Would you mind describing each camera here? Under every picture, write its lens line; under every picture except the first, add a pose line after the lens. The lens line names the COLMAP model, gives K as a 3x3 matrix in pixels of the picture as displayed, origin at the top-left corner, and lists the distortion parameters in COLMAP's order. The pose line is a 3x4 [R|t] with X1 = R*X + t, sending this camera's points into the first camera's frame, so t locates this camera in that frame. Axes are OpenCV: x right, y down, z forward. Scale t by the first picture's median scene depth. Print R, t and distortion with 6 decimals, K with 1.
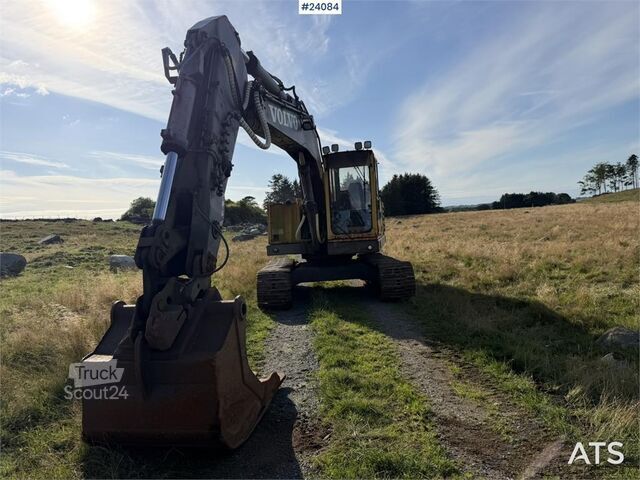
lens RADIAL K [[445.4, 0, 319.4], [0, 445.4, 245.2], [0, 0, 1]] dist [0.123118, -0.190505]
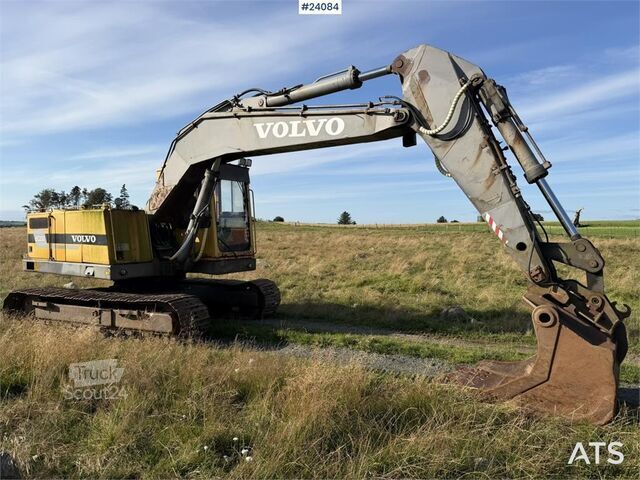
lens RADIAL K [[447.5, 0, 323.6], [0, 447.5, 242.8], [0, 0, 1]] dist [0.125147, -0.199903]
pose [[0.417406, 0.040146, 0.907833, -0.718693], [0.016948, 0.998506, -0.051948, 0.008891], [-0.908562, 0.037070, 0.416102, 0.433958]]
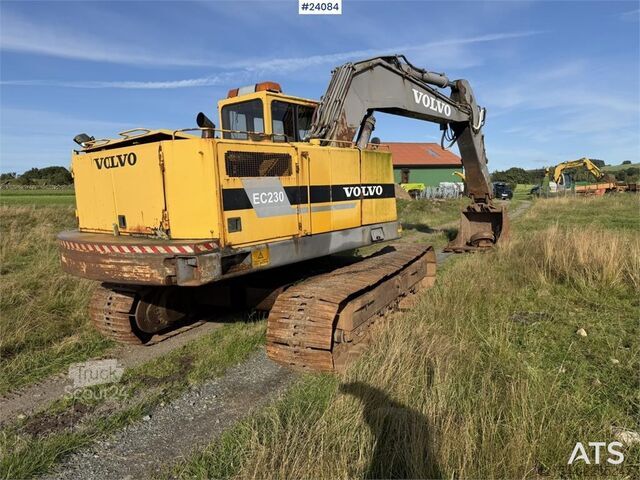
lens RADIAL K [[450.4, 0, 320.2], [0, 450.4, 240.1], [0, 0, 1]] dist [0.125454, -0.207263]
pose [[-0.874051, 0.042760, 0.483949, -0.352412], [0.117761, 0.985061, 0.125650, -0.070747], [-0.471346, 0.166814, -0.866029, 1.779304]]
